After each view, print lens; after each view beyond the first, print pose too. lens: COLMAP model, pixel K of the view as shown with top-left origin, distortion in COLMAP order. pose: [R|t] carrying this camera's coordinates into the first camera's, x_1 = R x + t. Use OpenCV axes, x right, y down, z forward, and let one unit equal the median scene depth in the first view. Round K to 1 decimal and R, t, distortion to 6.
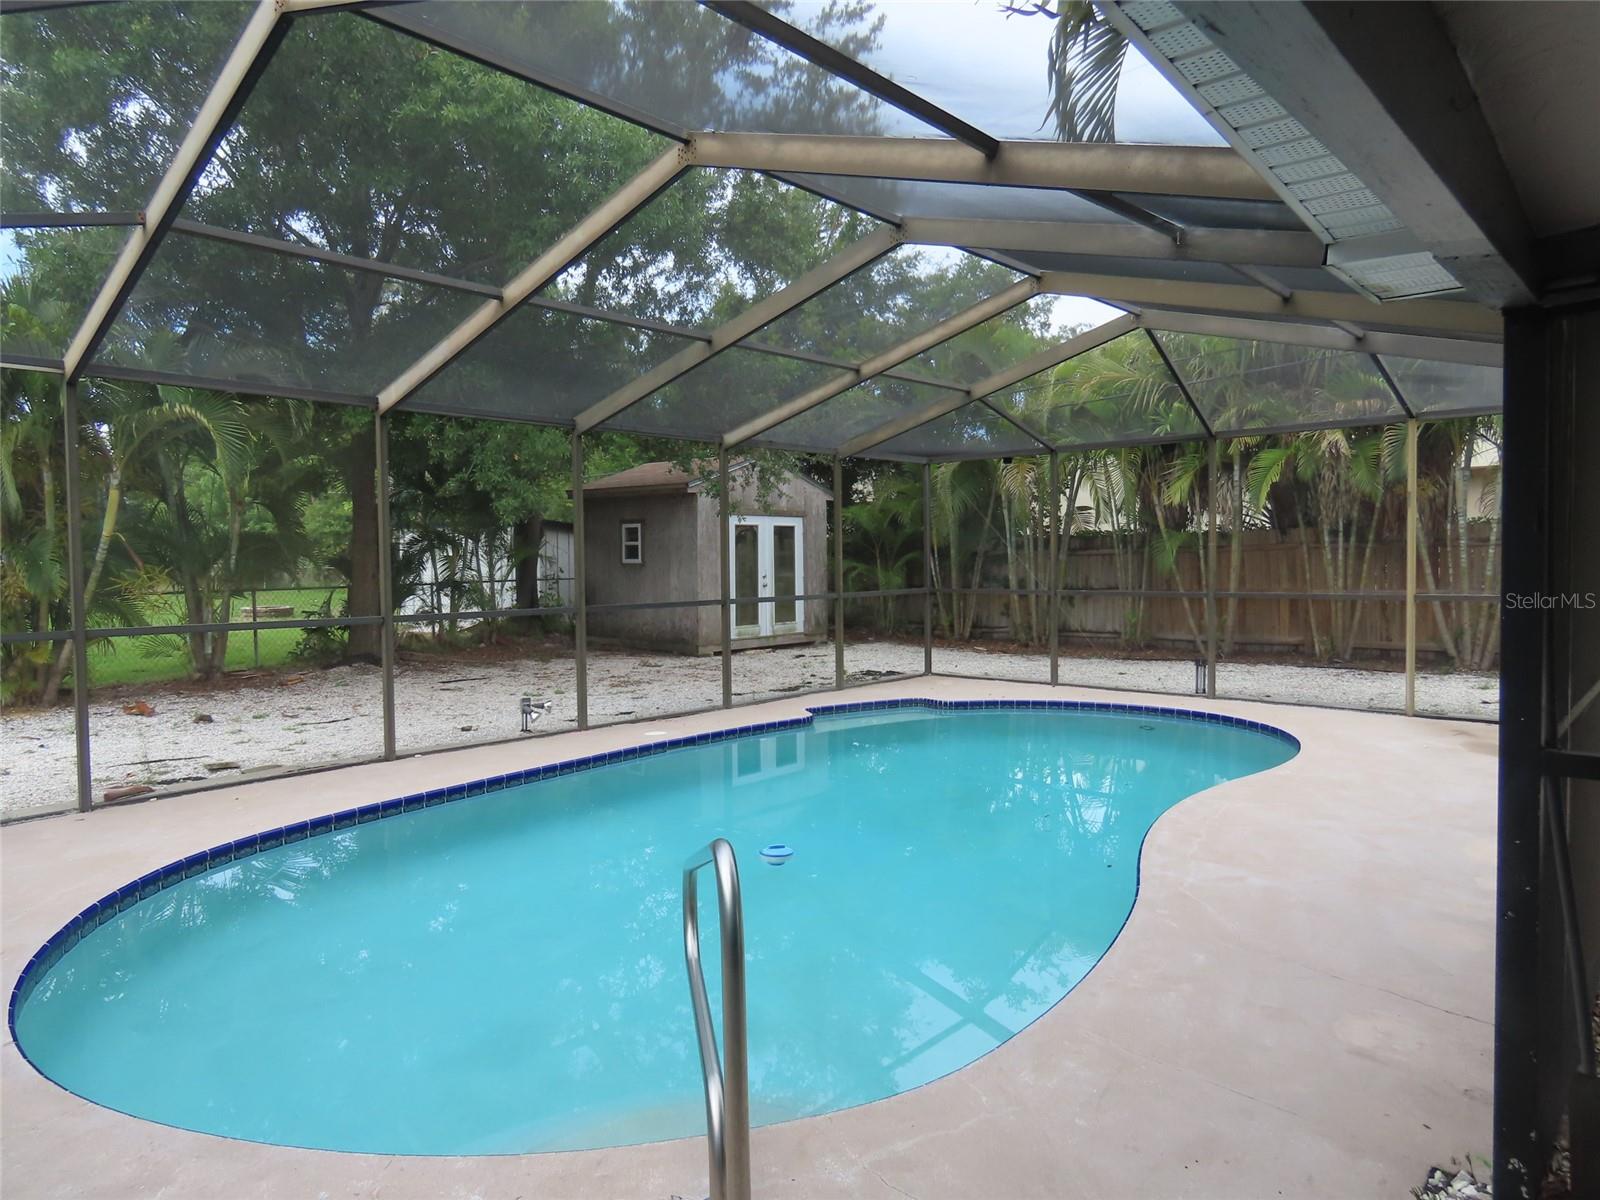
lens RADIAL K [[1004.2, 0, 797.3], [0, 1004.2, 598.7], [0, 0, 1]] dist [-0.009626, 0.005196]
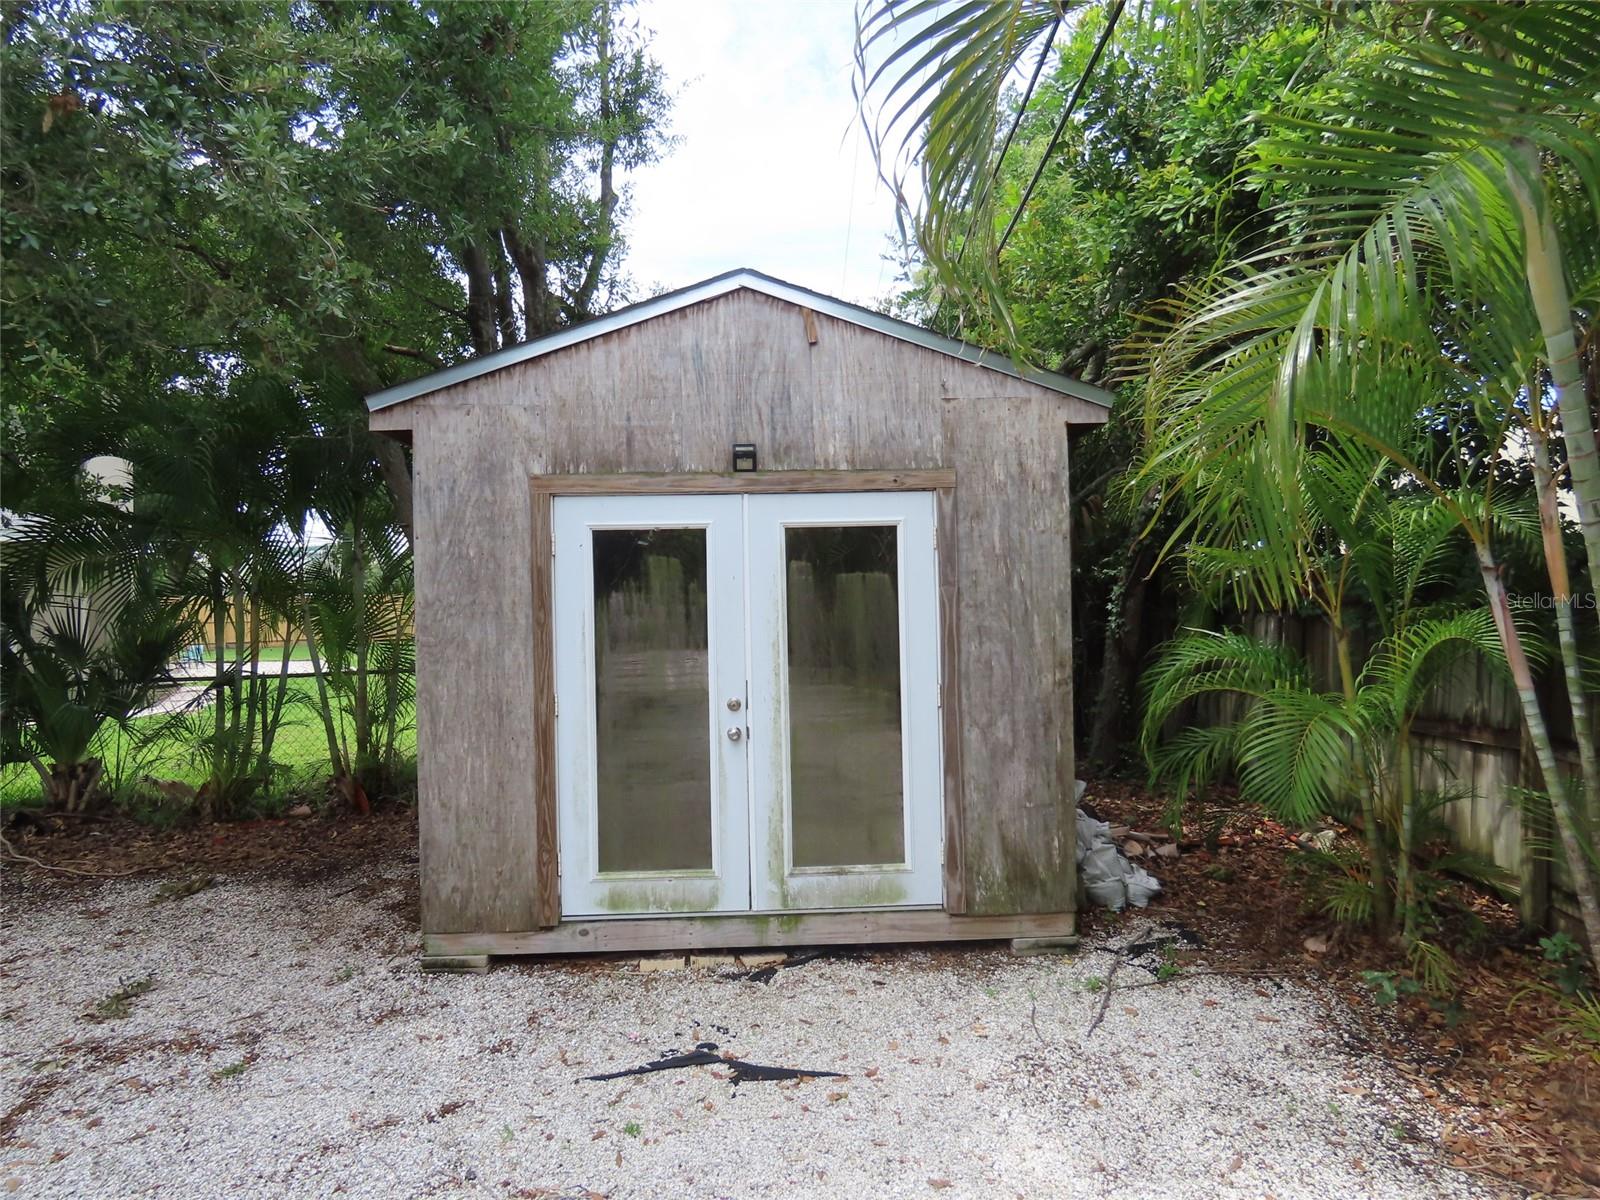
lens RADIAL K [[1004.2, 0, 805.9], [0, 1004.2, 591.5], [0, 0, 1]] dist [-0.009626, 0.005196]
pose [[0.689181, 0.001710, -0.724587, 0.188302], [-0.020918, 0.999627, -0.017537, -0.049478], [0.724287, 0.027243, 0.688960, 0.814340]]
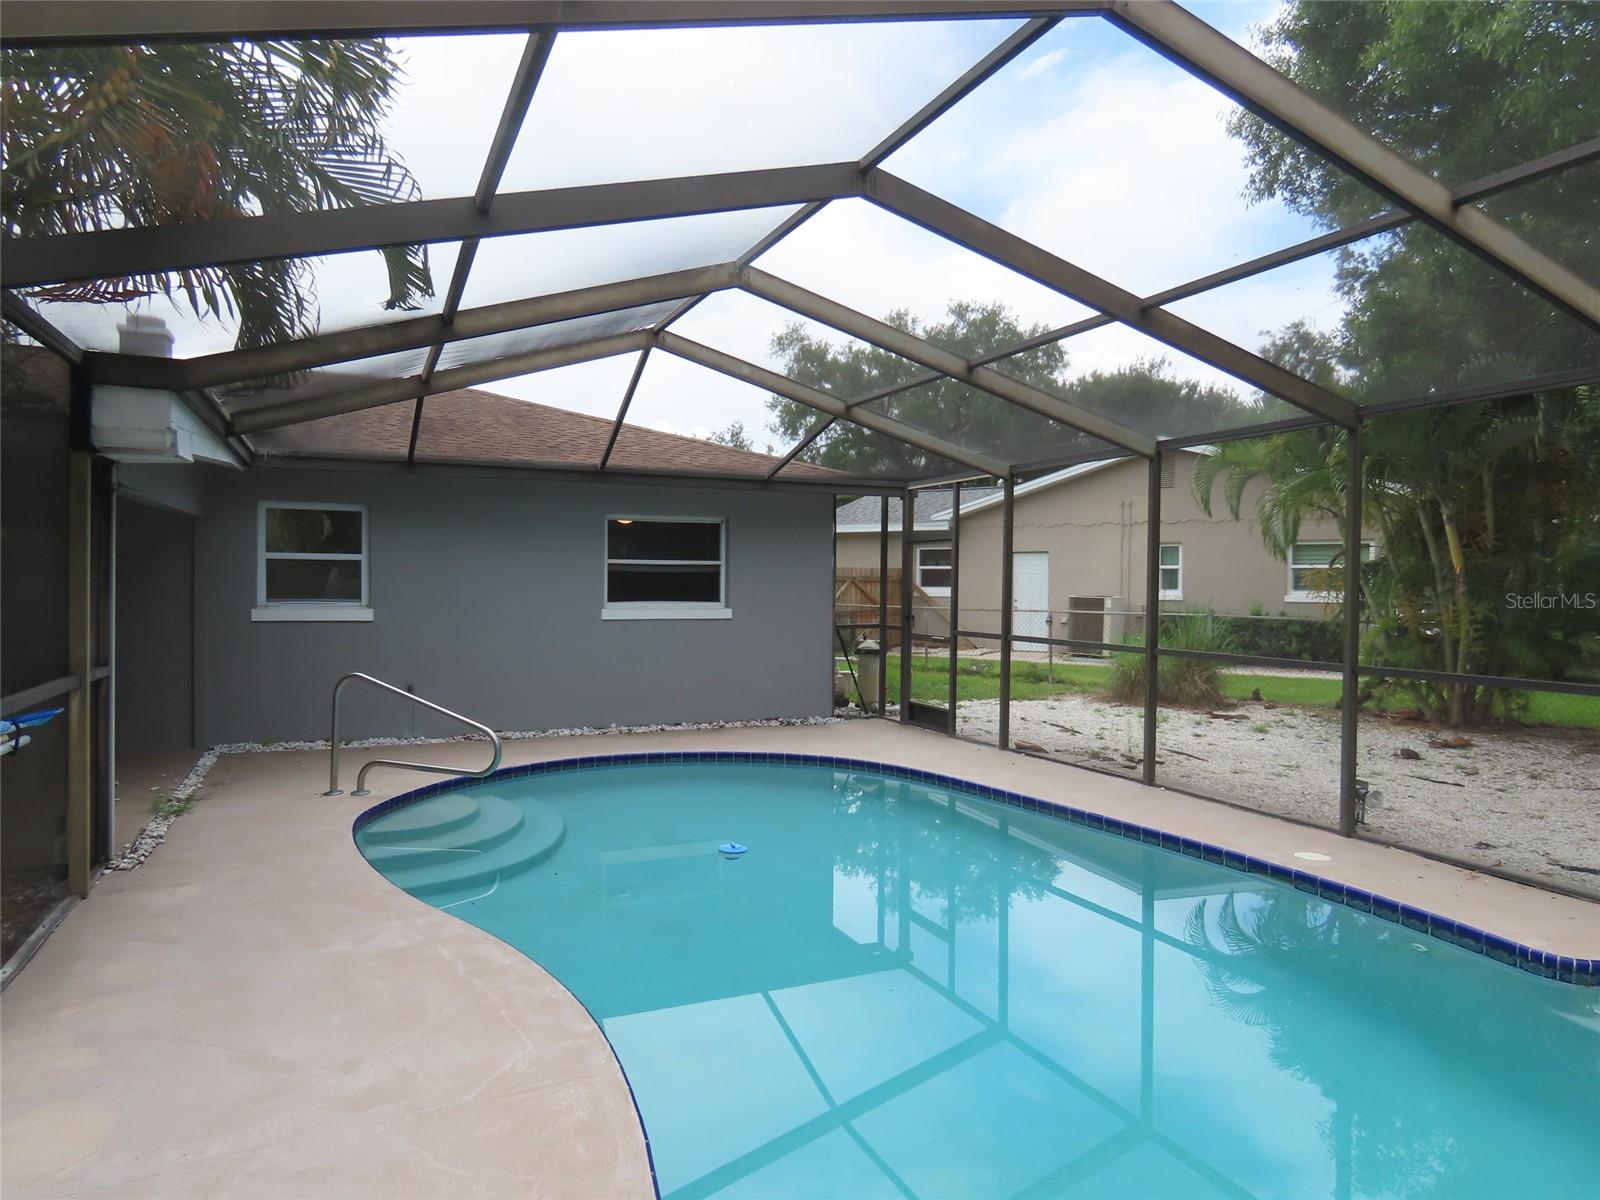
lens RADIAL K [[1004.2, 0, 795.6], [0, 1004.2, 594.2], [0, 0, 1]] dist [-0.009626, 0.005196]
pose [[-0.396562, 0.015176, -0.917883, 0.311557], [-0.046342, 0.998258, 0.036526, -0.026521], [0.916838, 0.057022, -0.395168, 0.474611]]
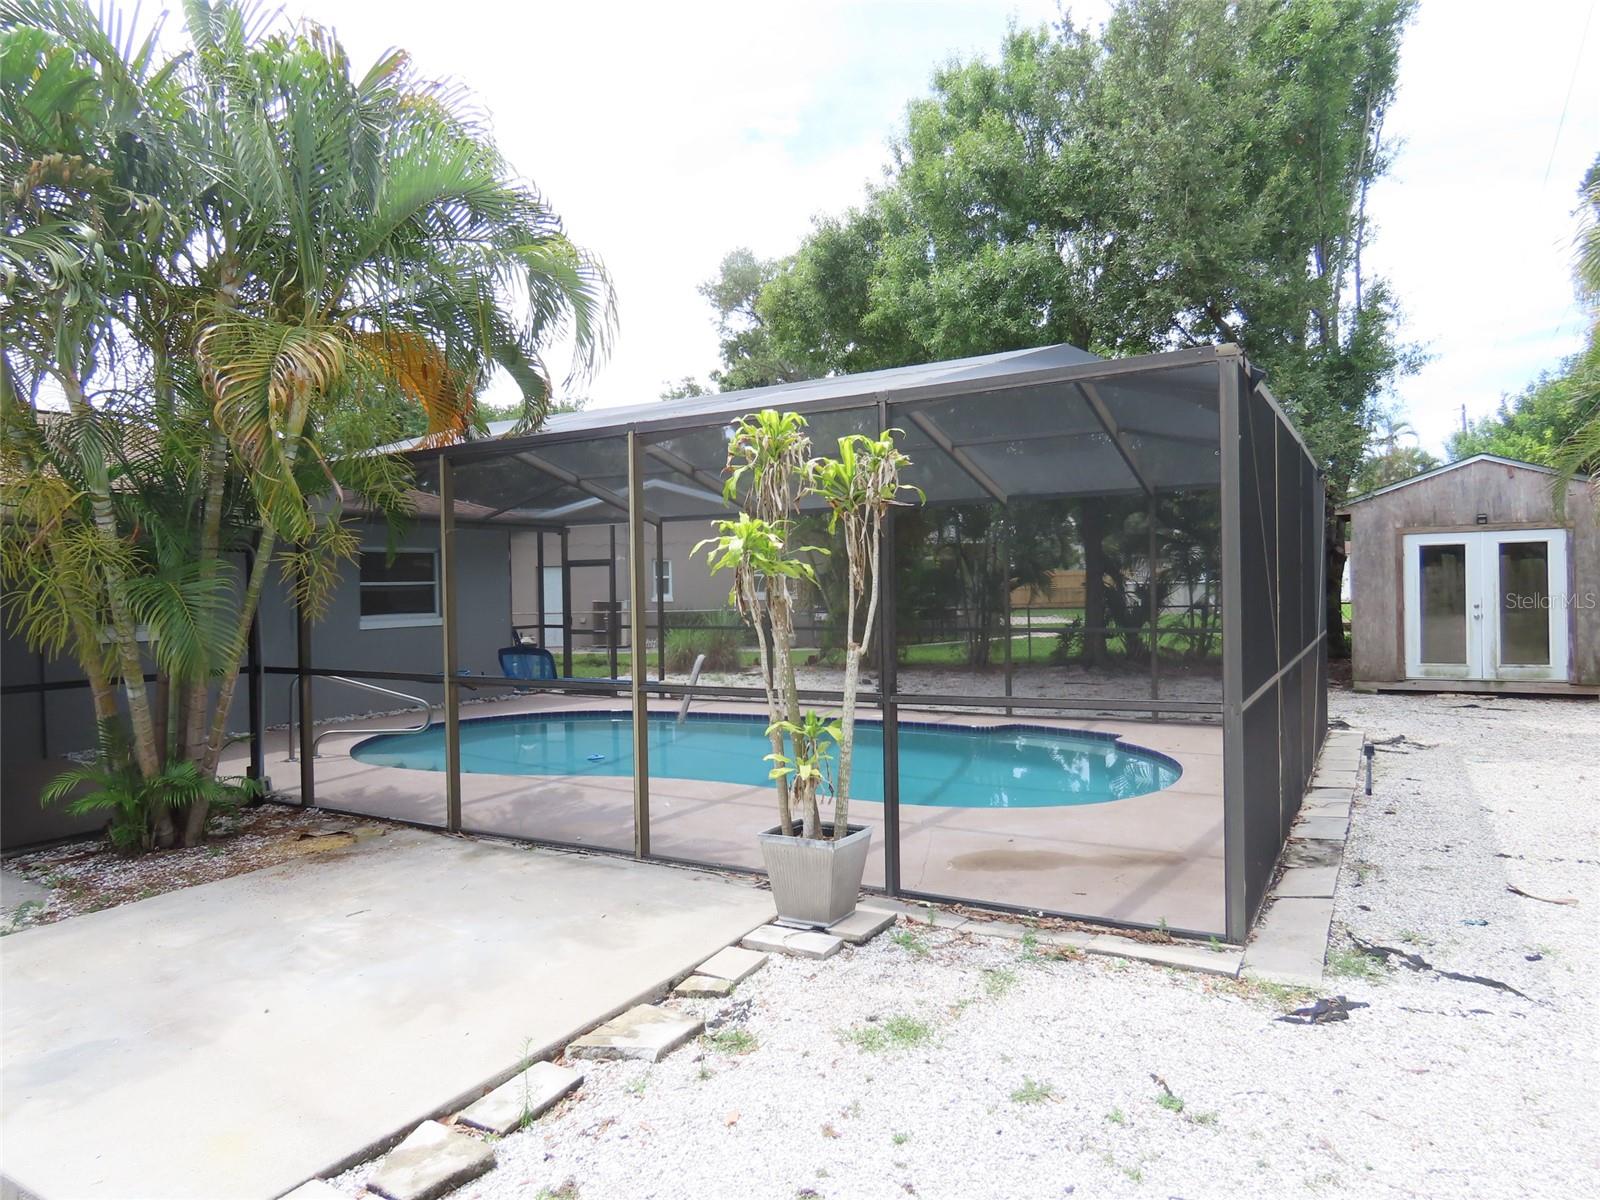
lens RADIAL K [[1004.2, 0, 808.4], [0, 1004.2, 602.5], [0, 0, 1]] dist [-0.009626, 0.005196]
pose [[0.219339, 0.020026, -0.975443, 0.640006], [-0.023349, 0.999611, 0.015272, -0.024467], [0.975369, 0.019426, 0.219721, 0.290281]]
